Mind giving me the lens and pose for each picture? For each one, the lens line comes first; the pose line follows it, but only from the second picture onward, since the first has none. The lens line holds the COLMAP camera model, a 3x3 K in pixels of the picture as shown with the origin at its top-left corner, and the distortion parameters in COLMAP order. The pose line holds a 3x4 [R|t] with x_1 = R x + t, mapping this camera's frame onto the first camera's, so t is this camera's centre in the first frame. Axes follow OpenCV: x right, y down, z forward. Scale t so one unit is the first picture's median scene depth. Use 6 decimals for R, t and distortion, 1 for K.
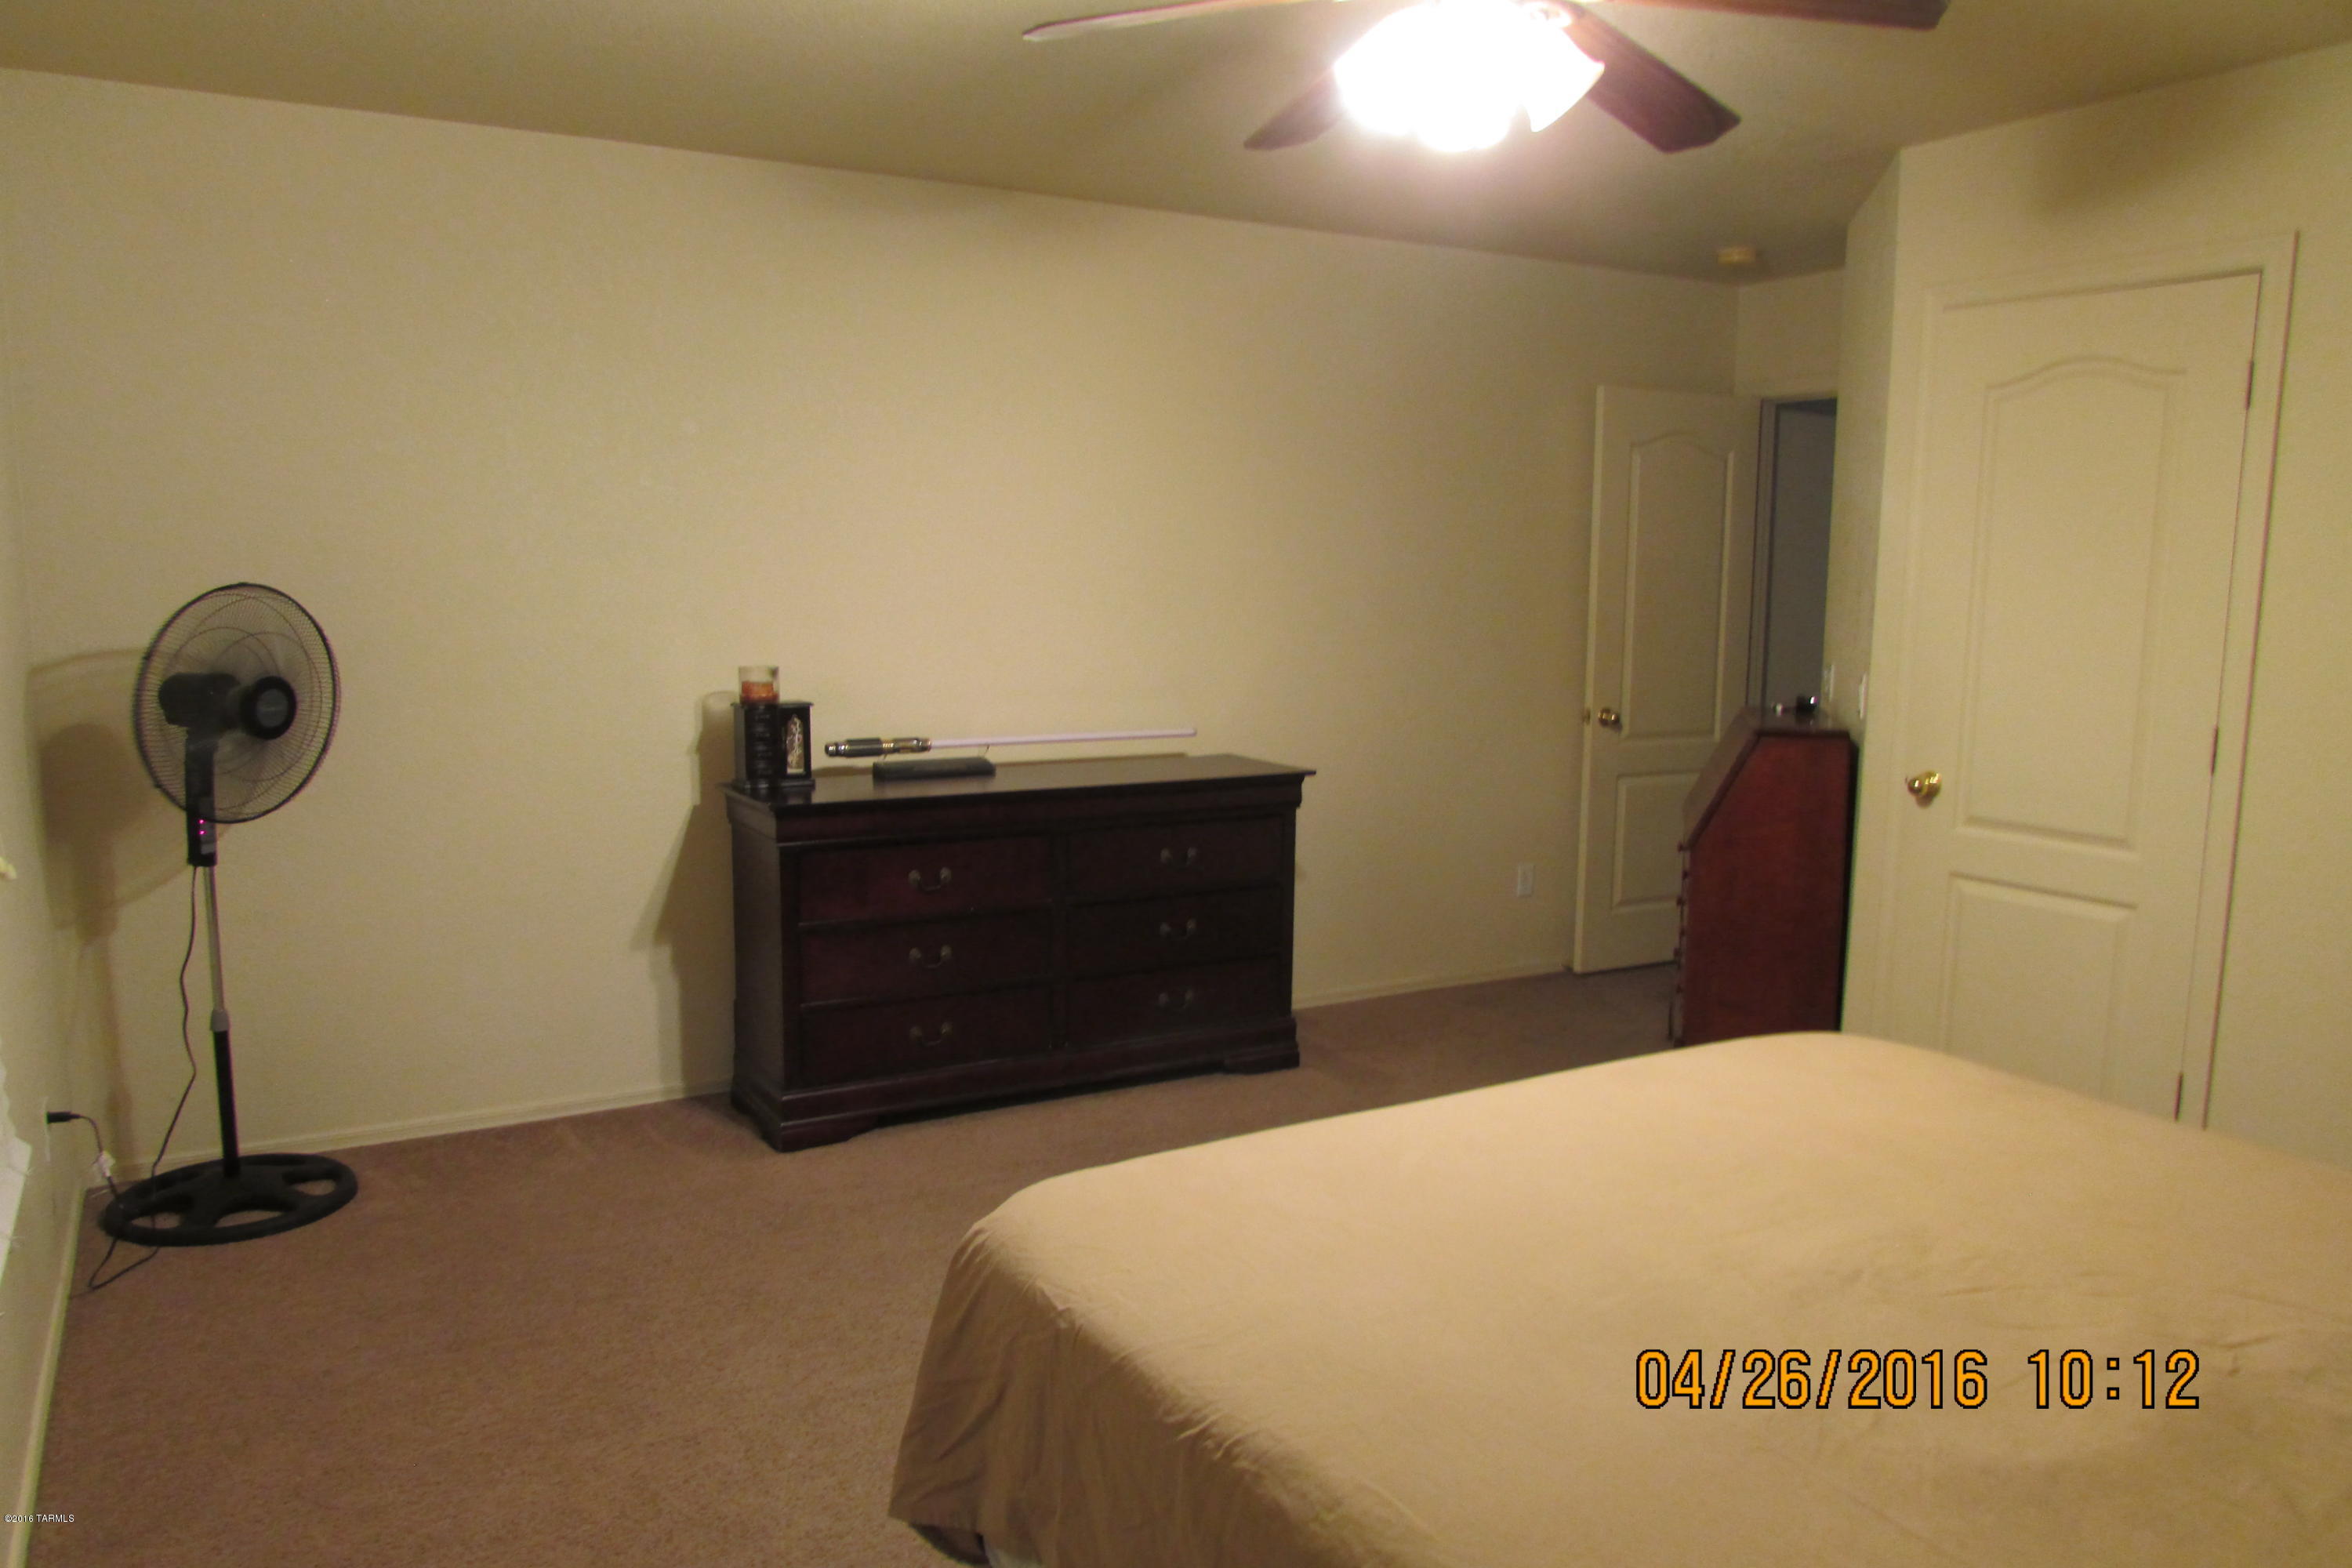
lens RADIAL K [[1681.4, 0, 1175.5], [0, 1681.4, 784.1], [0, 0, 1]] dist [-0.040881, 0.013305]
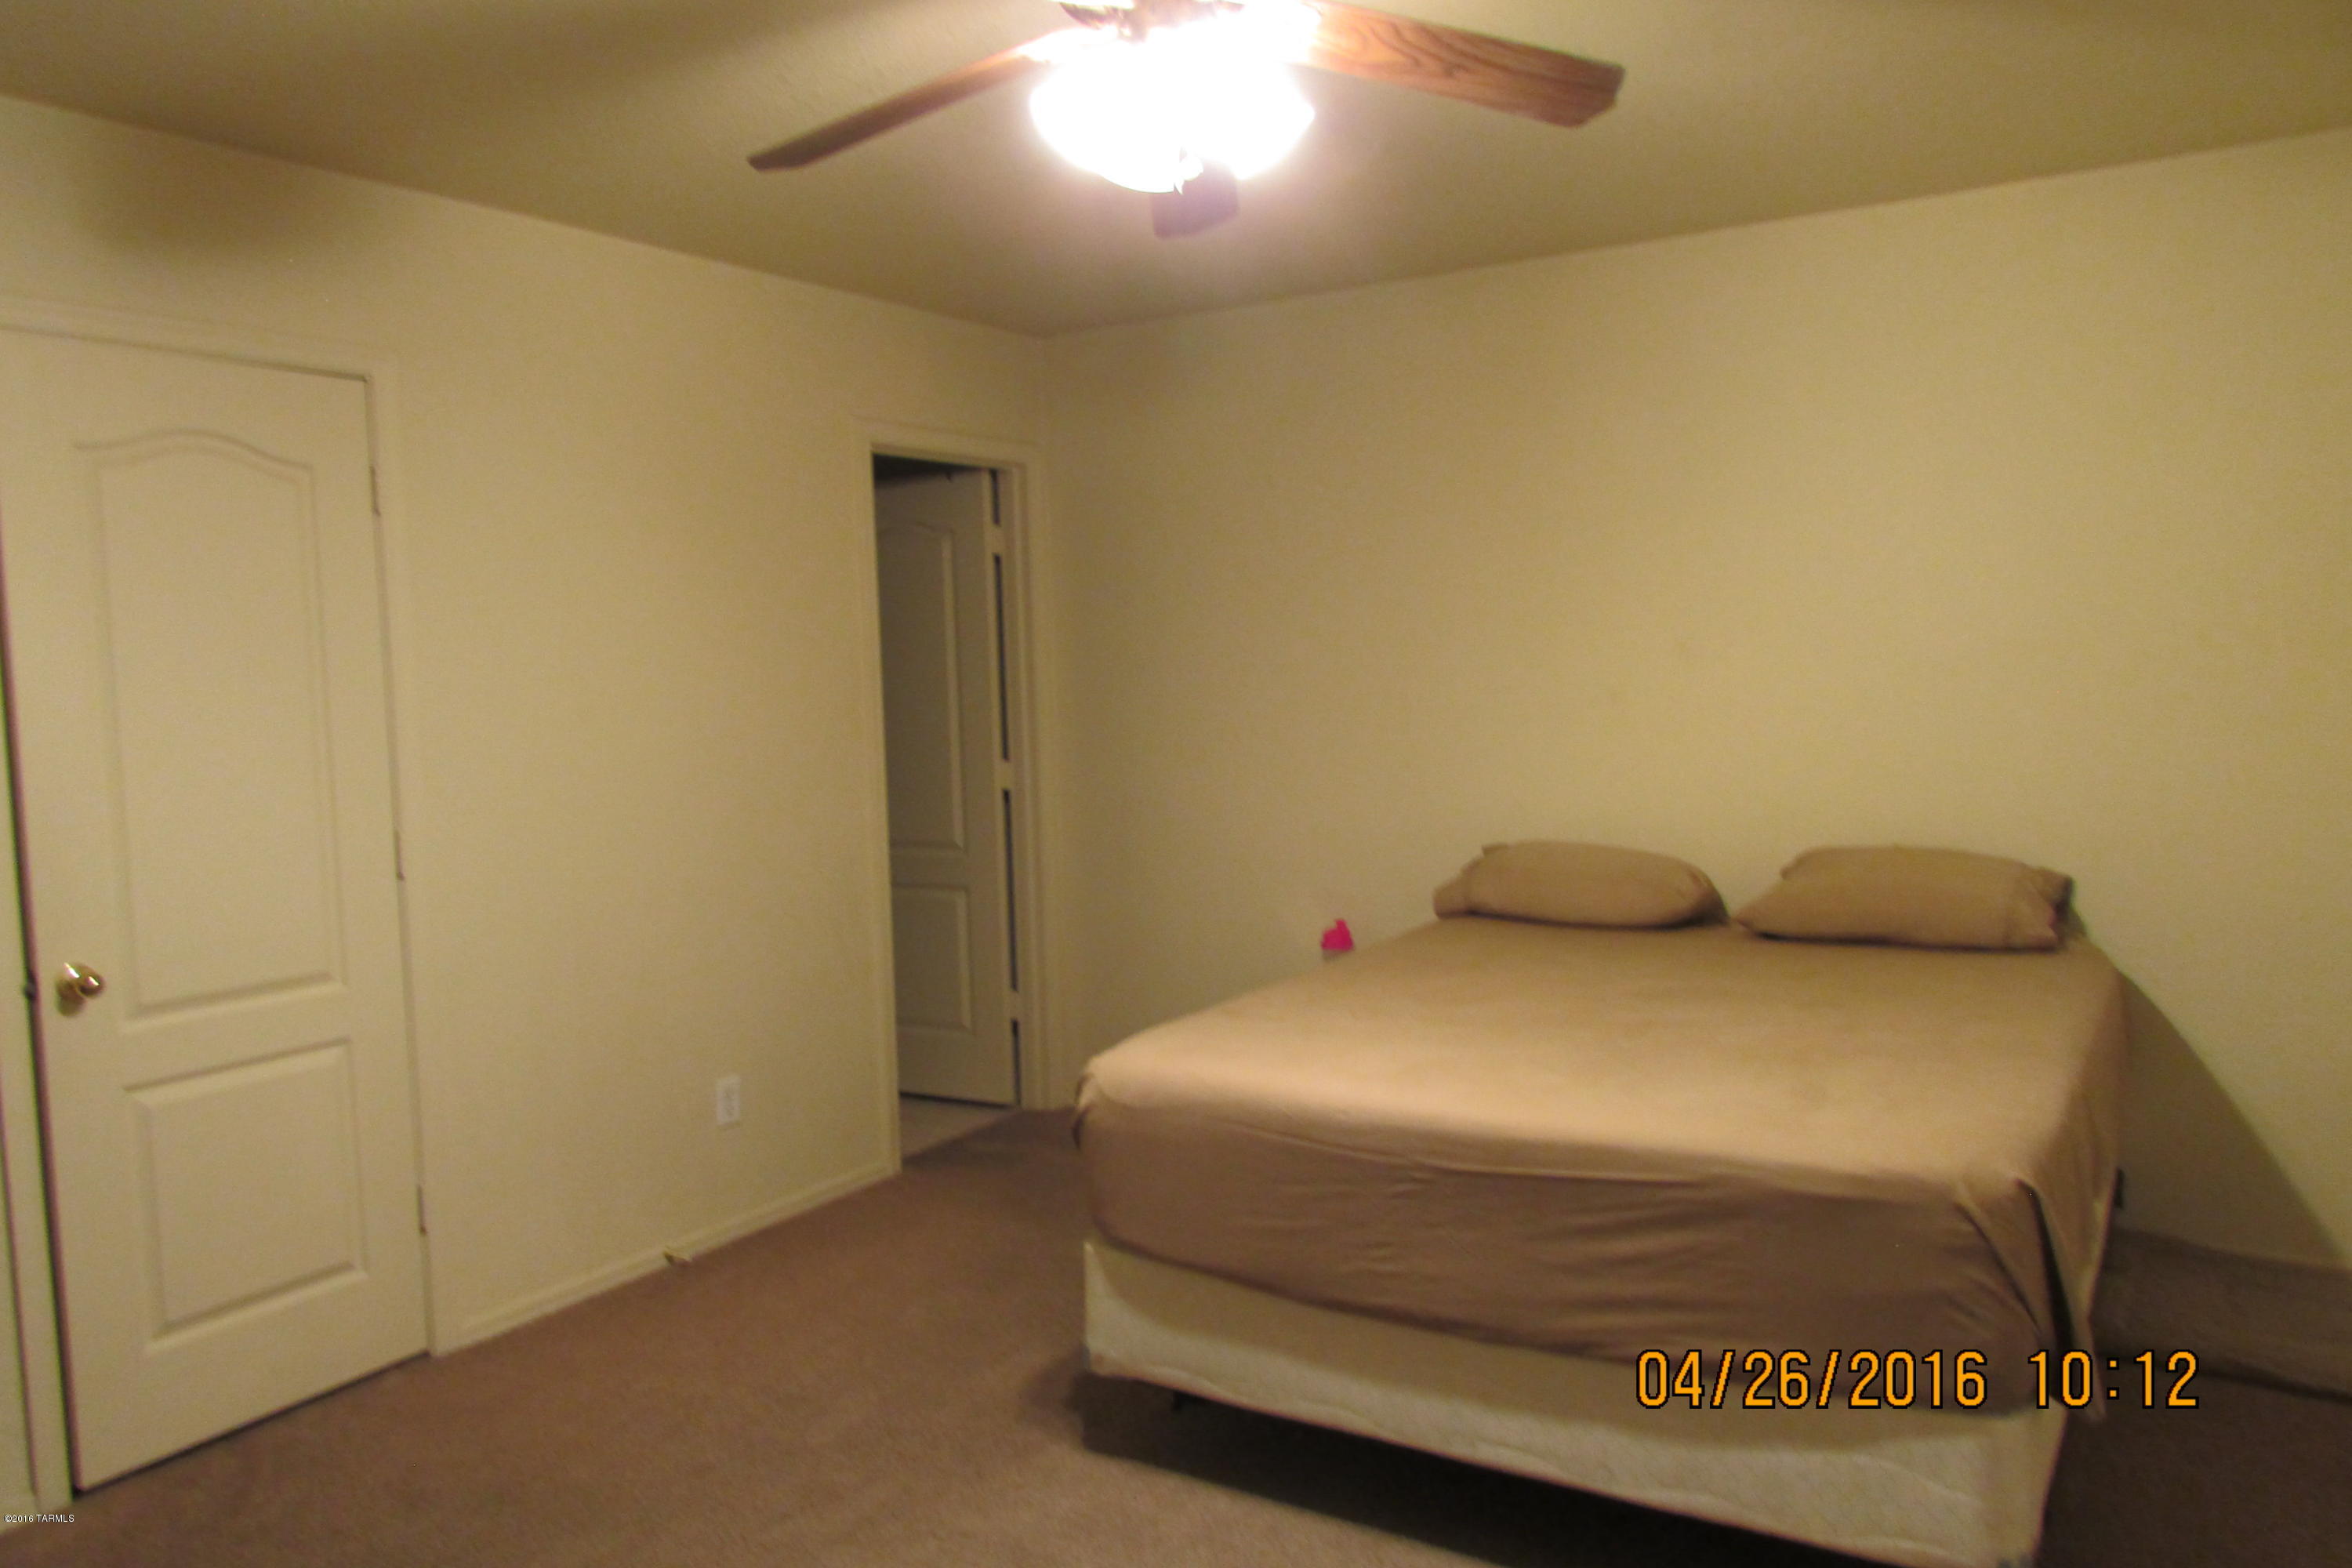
lens RADIAL K [[1681.4, 0, 1176.3], [0, 1681.4, 783.1], [0, 0, 1]] dist [-0.040881, 0.013305]
pose [[-0.455793, -0.056460, 0.888293, -0.430854], [0.149538, 0.978944, 0.138952, -0.121112], [-0.877434, 0.196167, -0.437753, 0.940282]]
